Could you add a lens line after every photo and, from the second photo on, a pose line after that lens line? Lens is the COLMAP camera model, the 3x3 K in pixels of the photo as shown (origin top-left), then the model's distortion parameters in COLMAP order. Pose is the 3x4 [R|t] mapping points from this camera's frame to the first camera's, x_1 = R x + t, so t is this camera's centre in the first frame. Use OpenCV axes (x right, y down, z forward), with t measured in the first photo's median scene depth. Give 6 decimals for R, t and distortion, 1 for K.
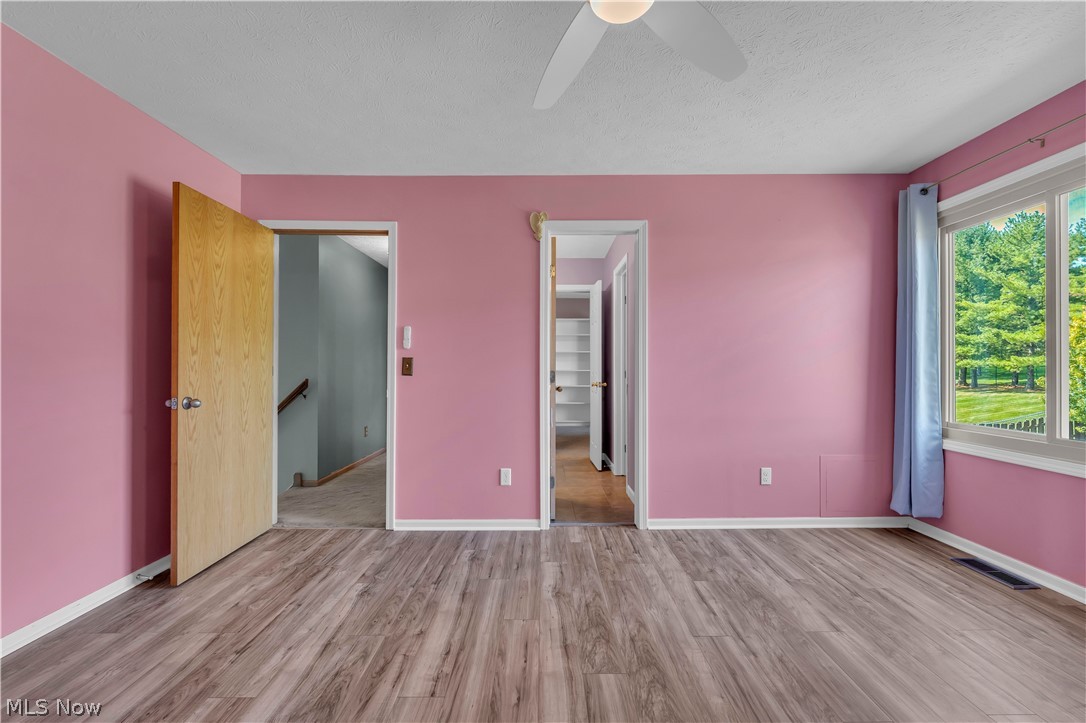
lens RADIAL K [[447.4, 0, 544.7], [0, 447.4, 365.9], [0, 0, 1]] dist [-0.000333, -0.000101]
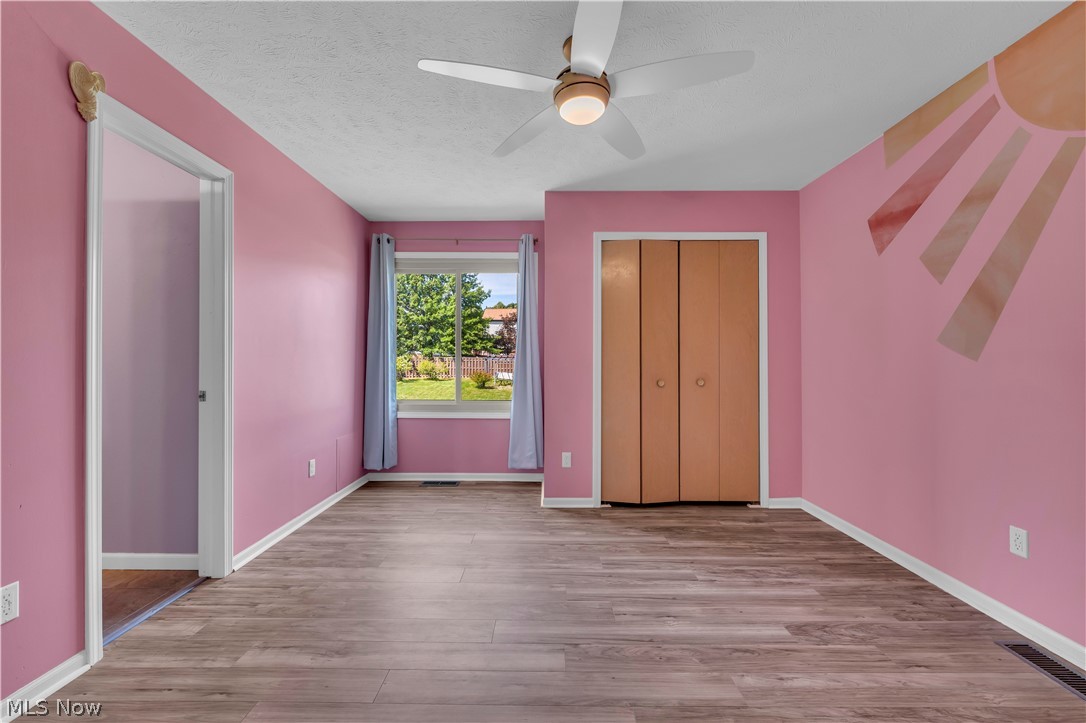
lens RADIAL K [[441.2, 0, 542.8], [0, 441.2, 362.1], [0, 0, 1]] dist [-0.000004, 0.000060]
pose [[0.009258, 0.005957, 0.999939, -0.562233], [-0.006812, 0.999959, -0.005894, 0.003840], [-0.999934, -0.006757, 0.009298, 0.488221]]
